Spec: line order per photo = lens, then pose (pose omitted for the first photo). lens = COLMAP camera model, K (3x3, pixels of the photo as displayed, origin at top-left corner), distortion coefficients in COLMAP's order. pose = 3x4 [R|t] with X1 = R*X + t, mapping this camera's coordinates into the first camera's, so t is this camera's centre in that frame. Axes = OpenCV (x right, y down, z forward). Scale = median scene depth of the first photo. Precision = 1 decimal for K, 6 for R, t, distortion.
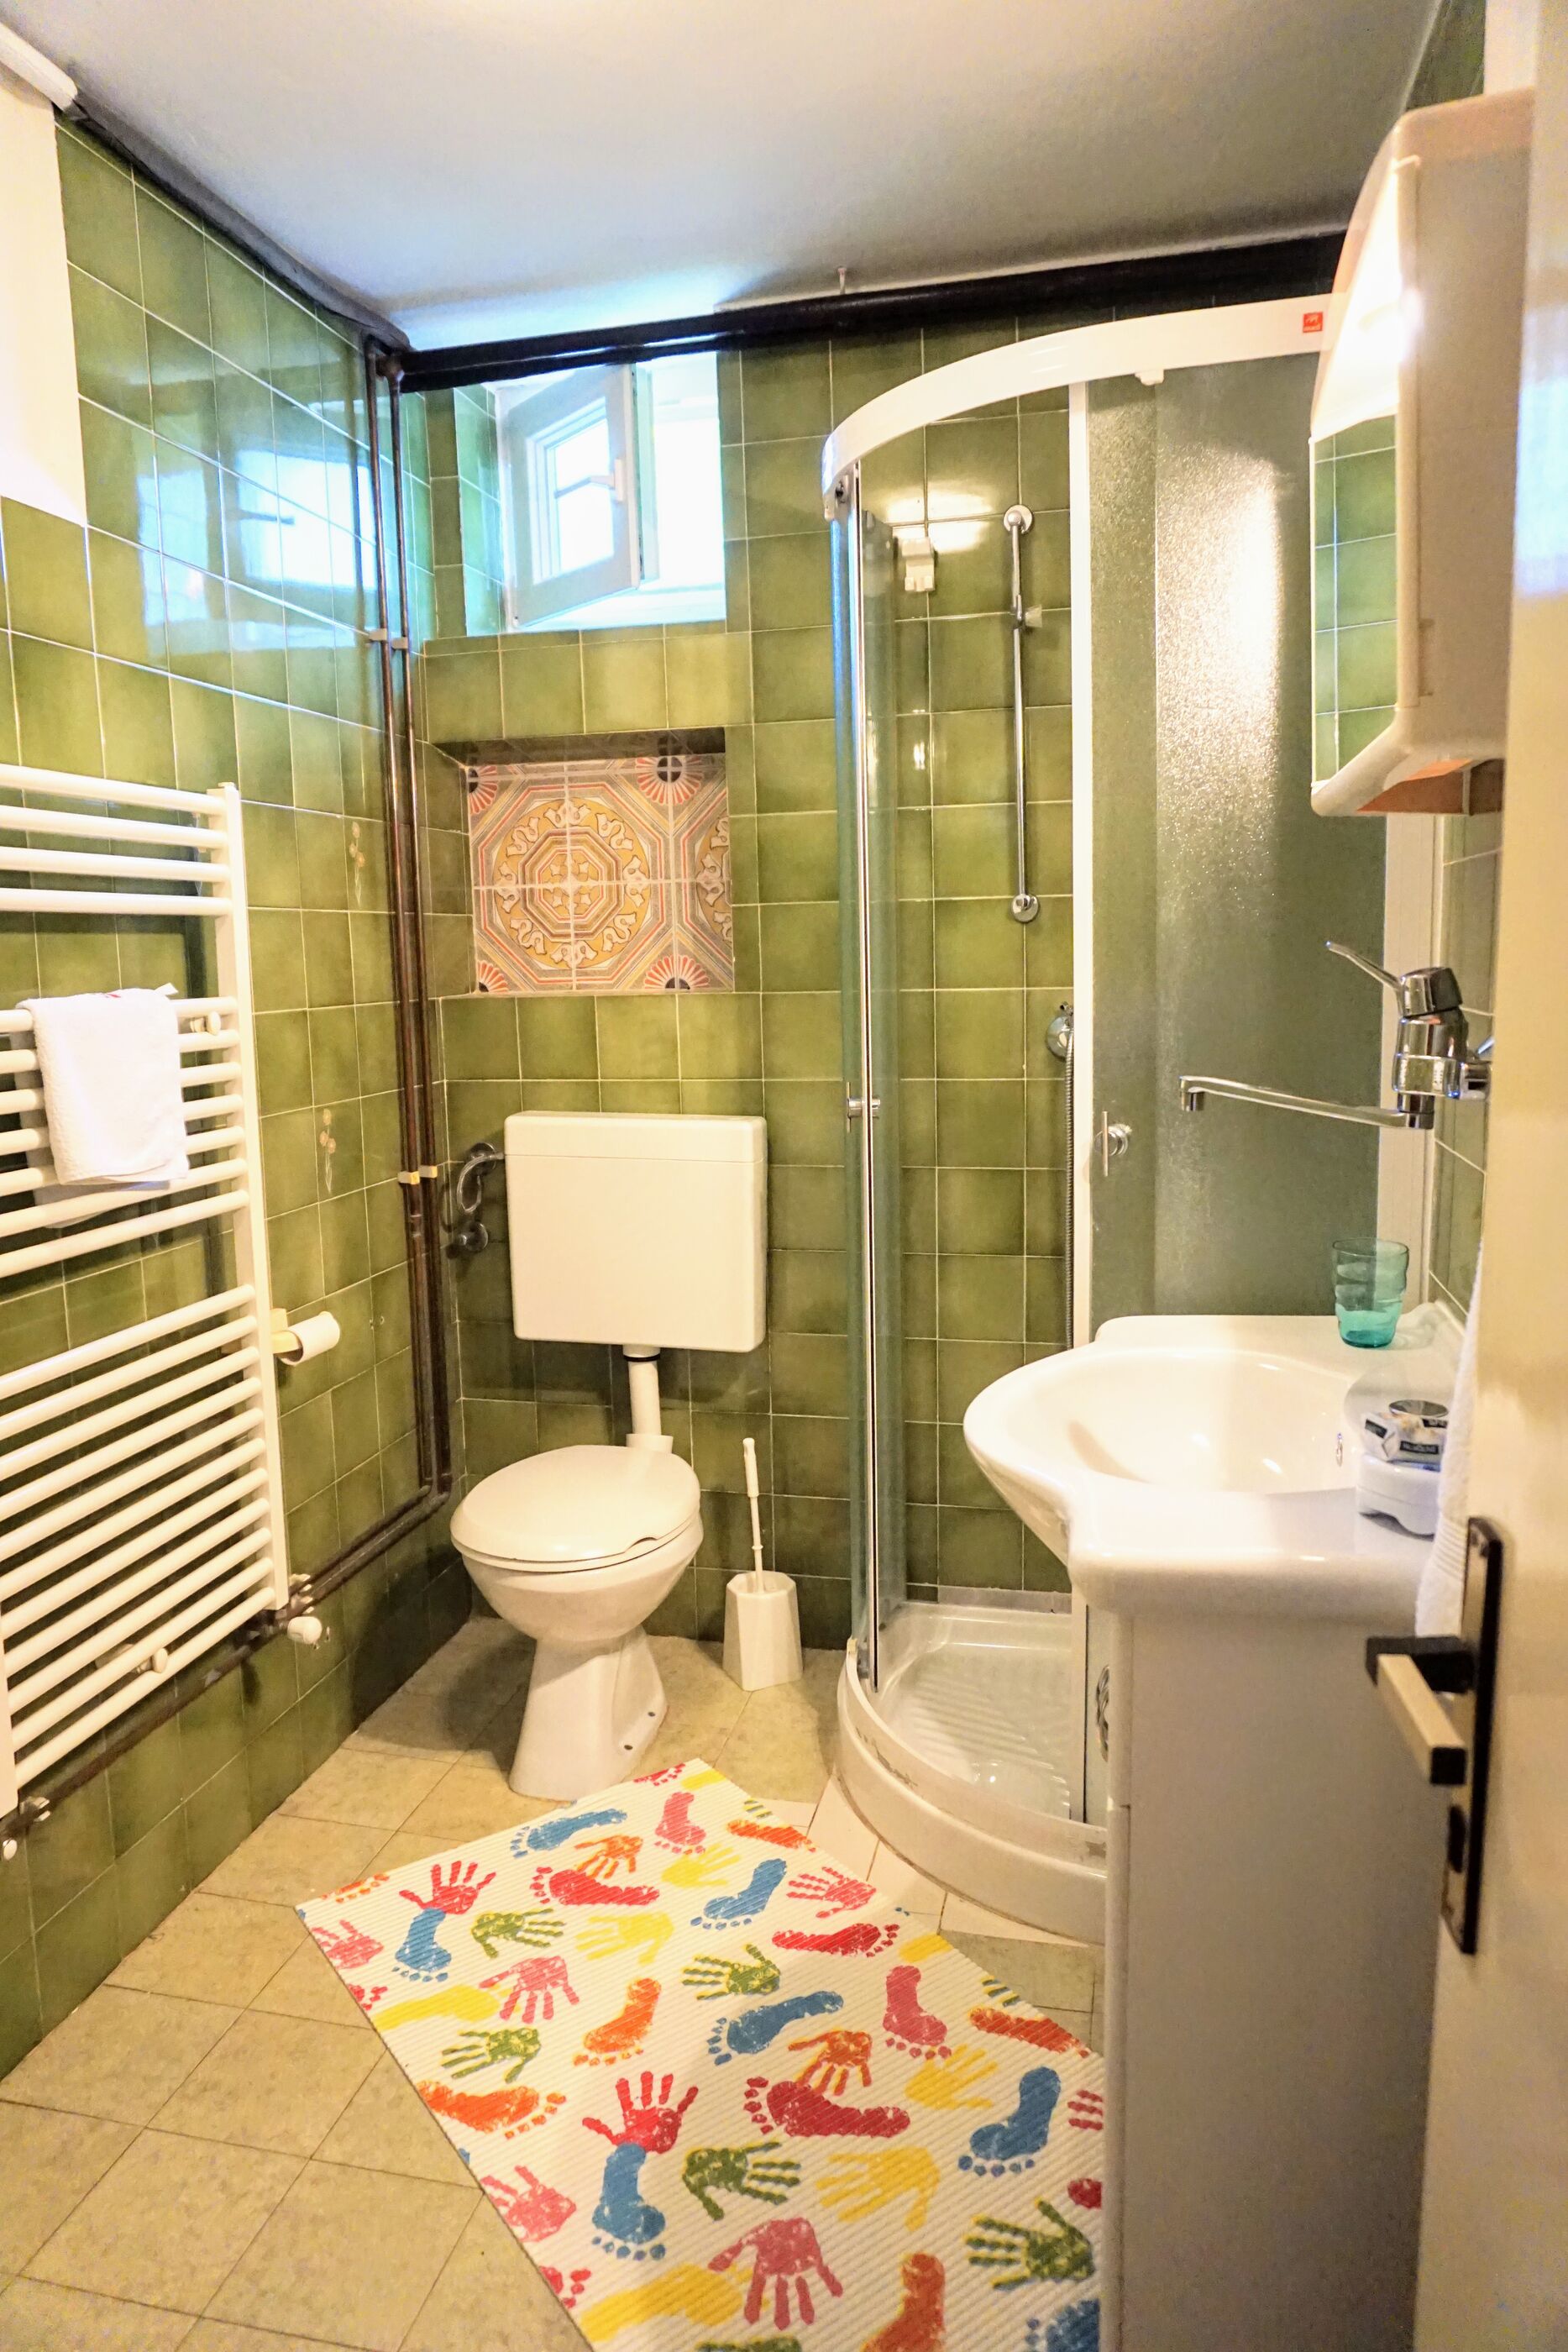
lens RADIAL K [[1572.3, 0, 779.1], [0, 1572.3, 1177.3], [0, 0, 1]] dist [-0.046663, 0.031278]
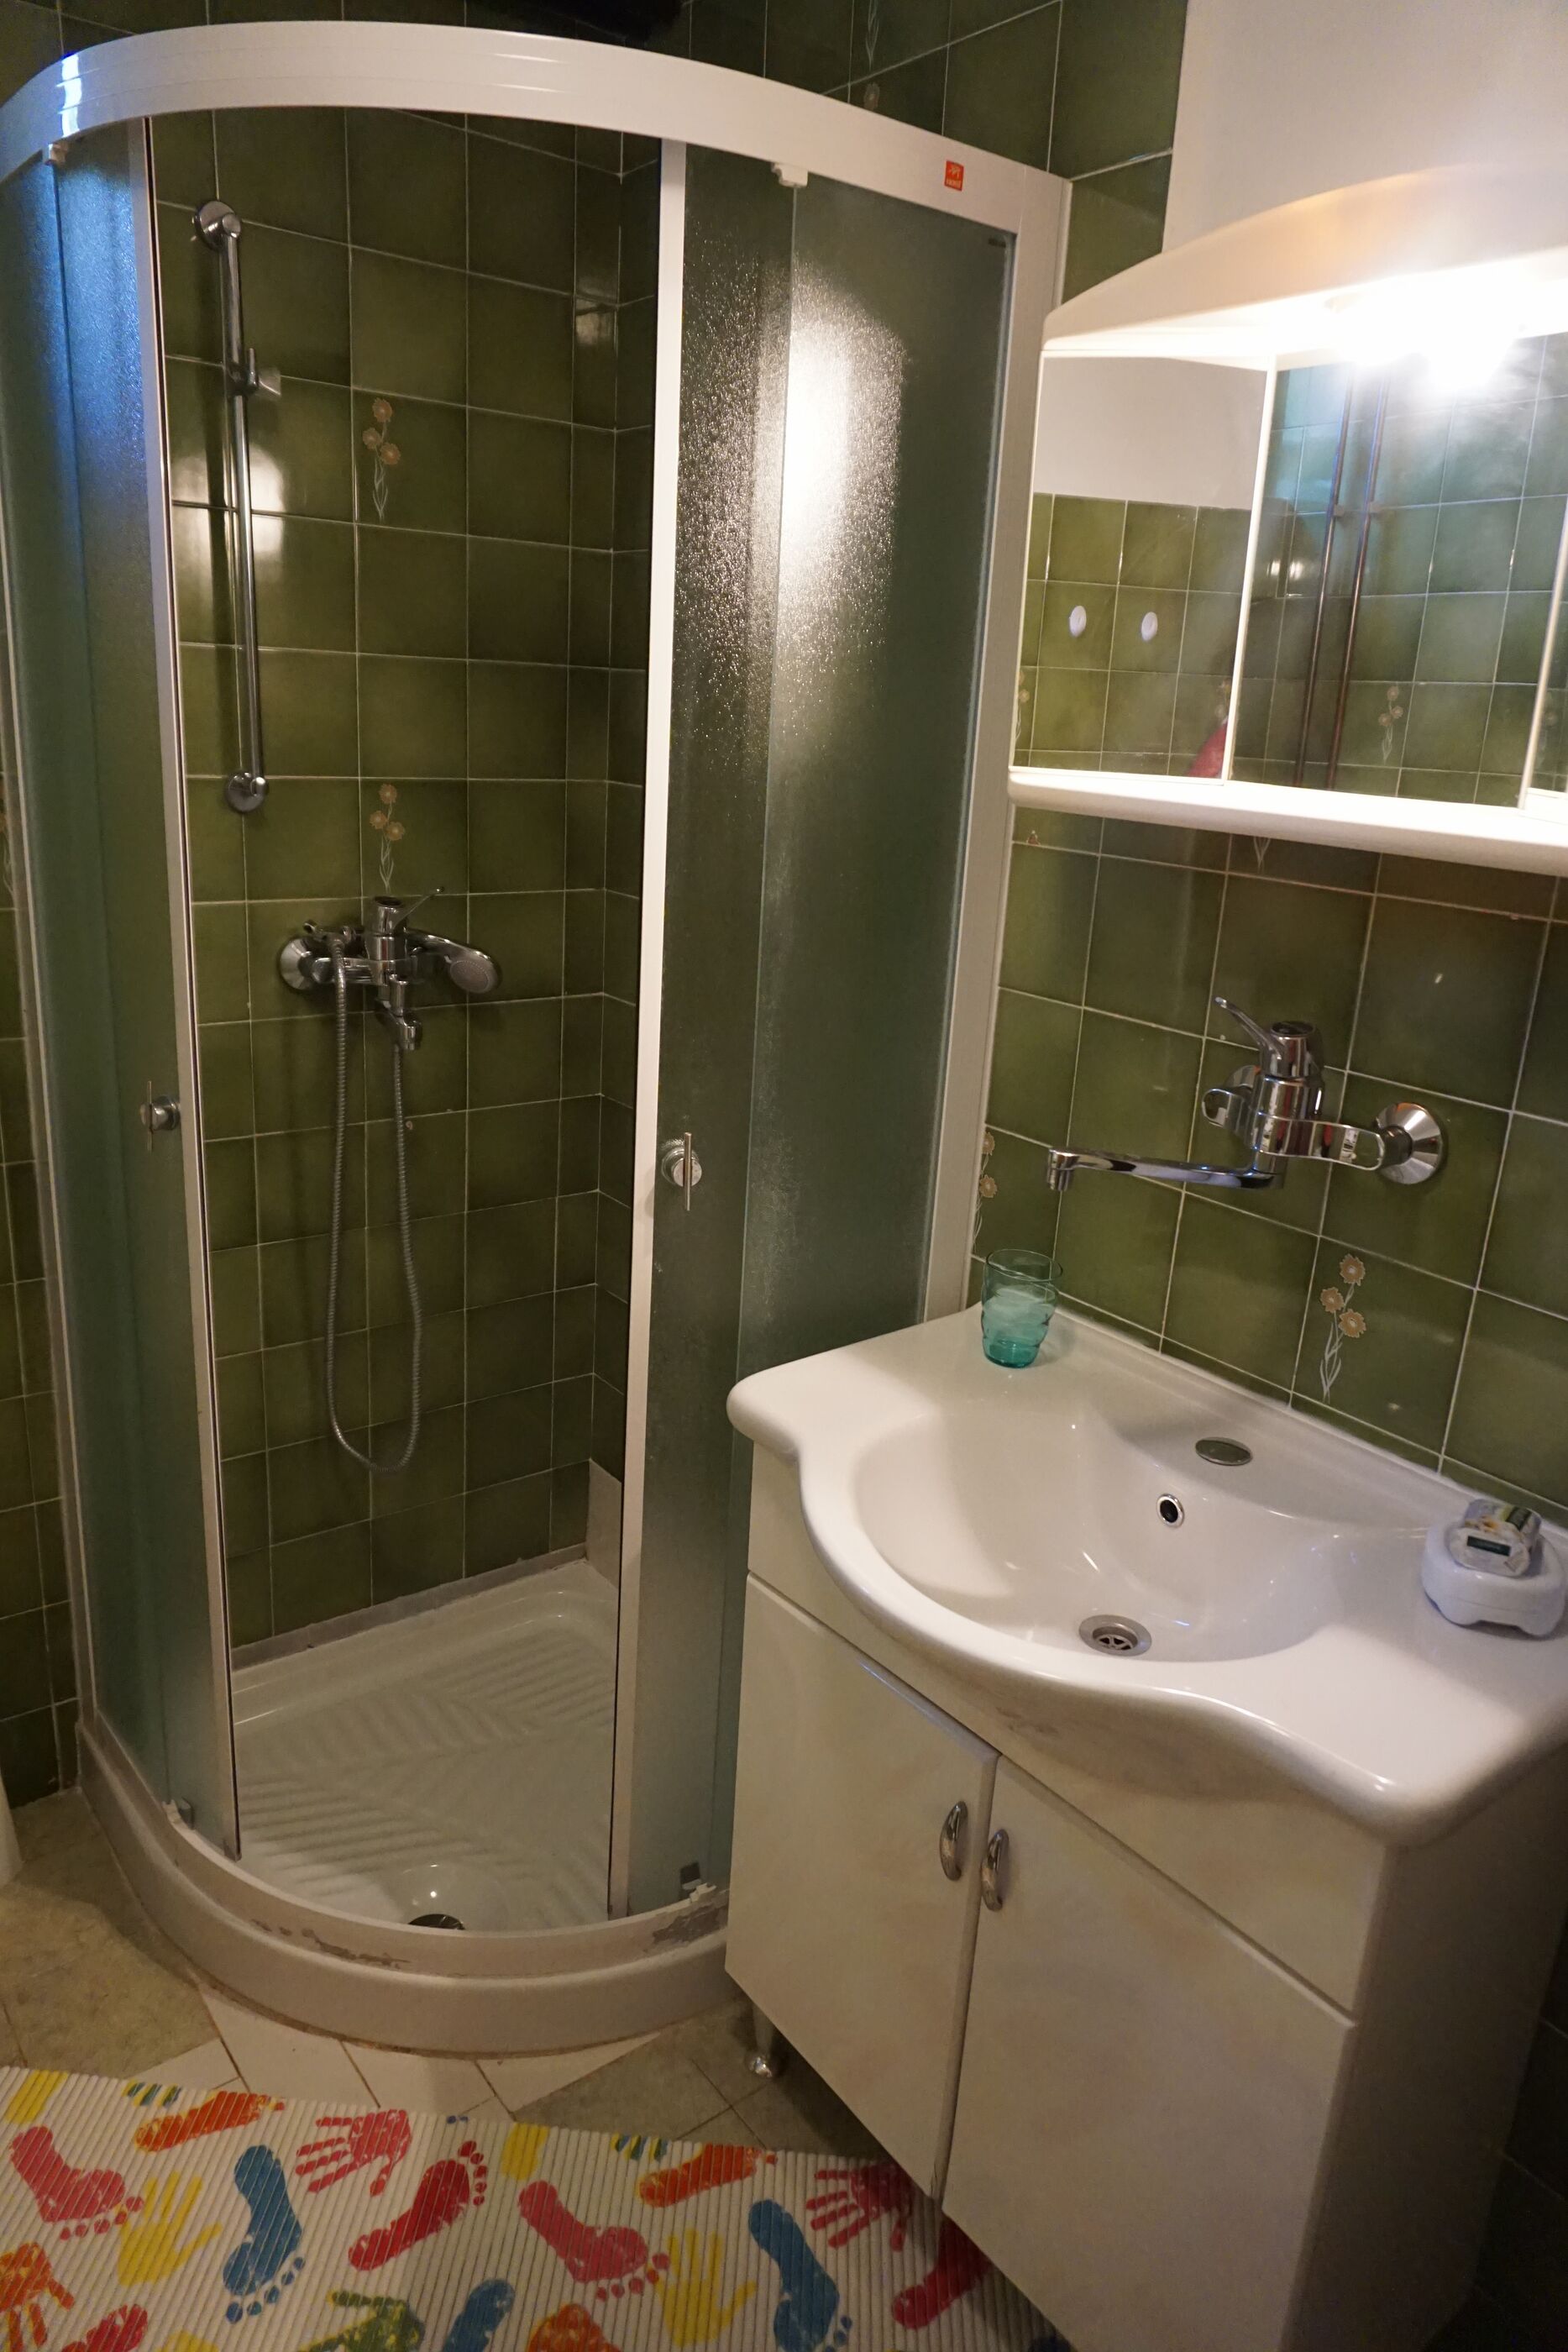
lens RADIAL K [[1572.3, 0, 800.5], [0, 1572.3, 1184.8], [0, 0, 1]] dist [-0.046663, 0.031278]
pose [[0.626748, -0.174058, 0.759534, -0.253899], [0.039881, 0.980621, 0.191814, -0.114384], [-0.778201, -0.089928, 0.621543, 0.306695]]
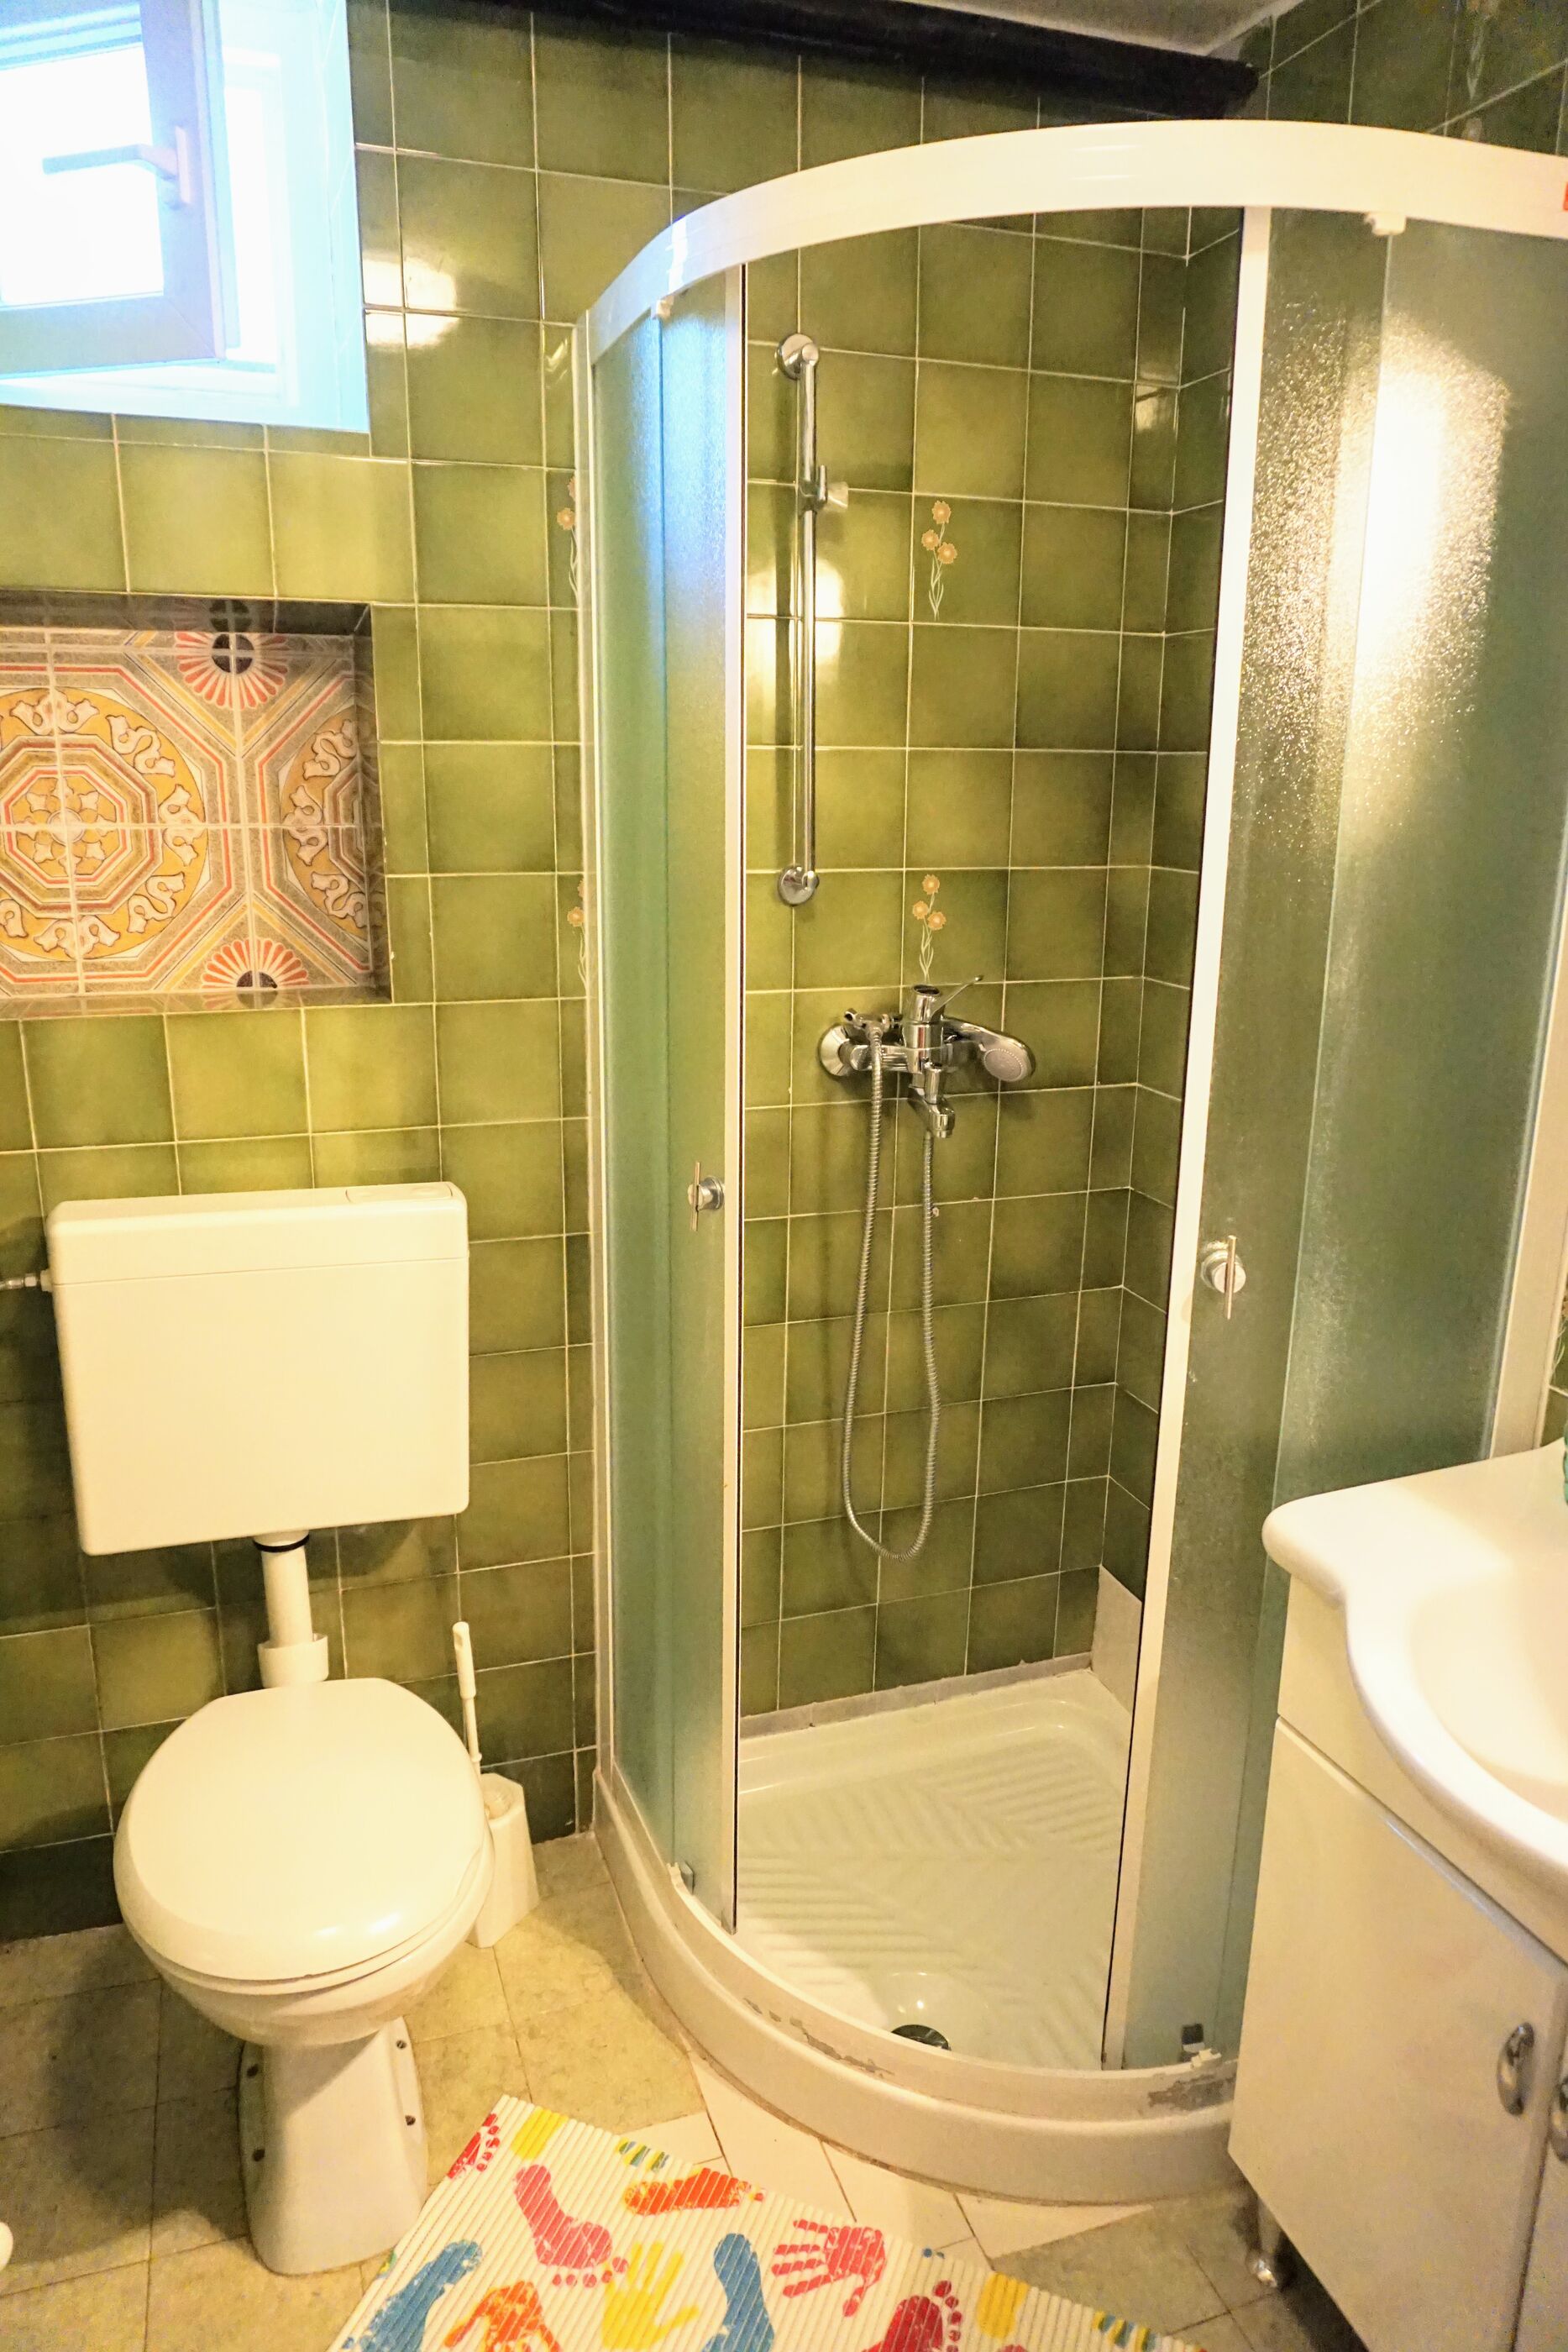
lens RADIAL K [[1572.3, 0, 798.8], [0, 1572.3, 1178.9], [0, 0, 1]] dist [-0.046663, 0.031278]
pose [[0.841161, -0.105751, 0.530344, -0.248152], [0.047374, 0.991333, 0.122533, -0.116839], [-0.538706, -0.077945, 0.838880, 0.327879]]
